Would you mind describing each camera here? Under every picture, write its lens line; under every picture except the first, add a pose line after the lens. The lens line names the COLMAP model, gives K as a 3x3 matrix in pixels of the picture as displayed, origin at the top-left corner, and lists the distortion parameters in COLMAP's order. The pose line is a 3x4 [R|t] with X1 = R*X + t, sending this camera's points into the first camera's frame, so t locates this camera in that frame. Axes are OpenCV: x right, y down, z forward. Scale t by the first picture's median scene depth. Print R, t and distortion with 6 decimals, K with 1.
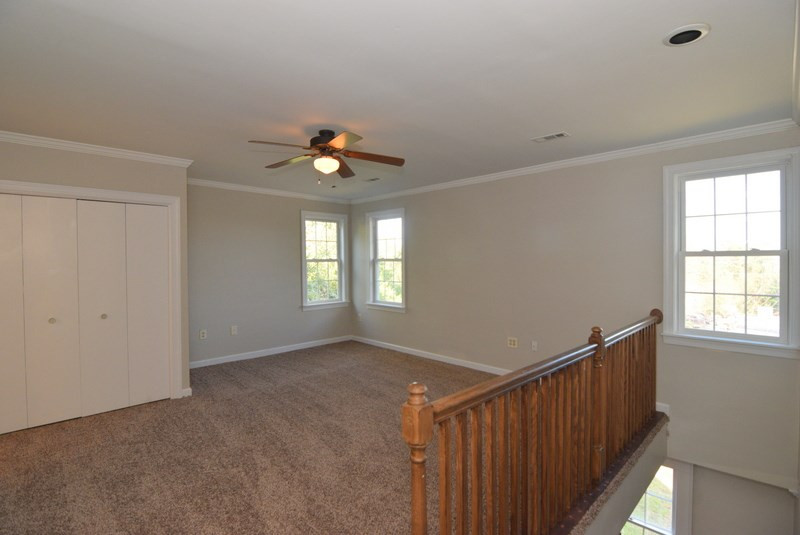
lens RADIAL K [[406.1, 0, 398.7], [0, 406.1, 268.9], [0, 0, 1]] dist [-0.004681, -0.005673]
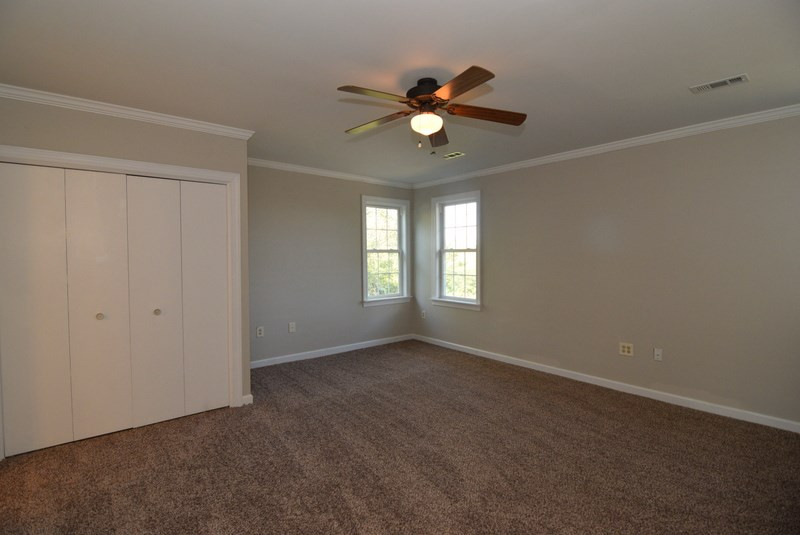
lens RADIAL K [[406.1, 0, 397.8], [0, 406.1, 270.9], [0, 0, 1]] dist [-0.004681, -0.005673]
pose [[0.996557, 0.007050, -0.082606, -0.145416], [-0.005591, 0.999824, 0.017883, 0.012478], [0.082718, -0.017359, 0.996422, 0.181983]]
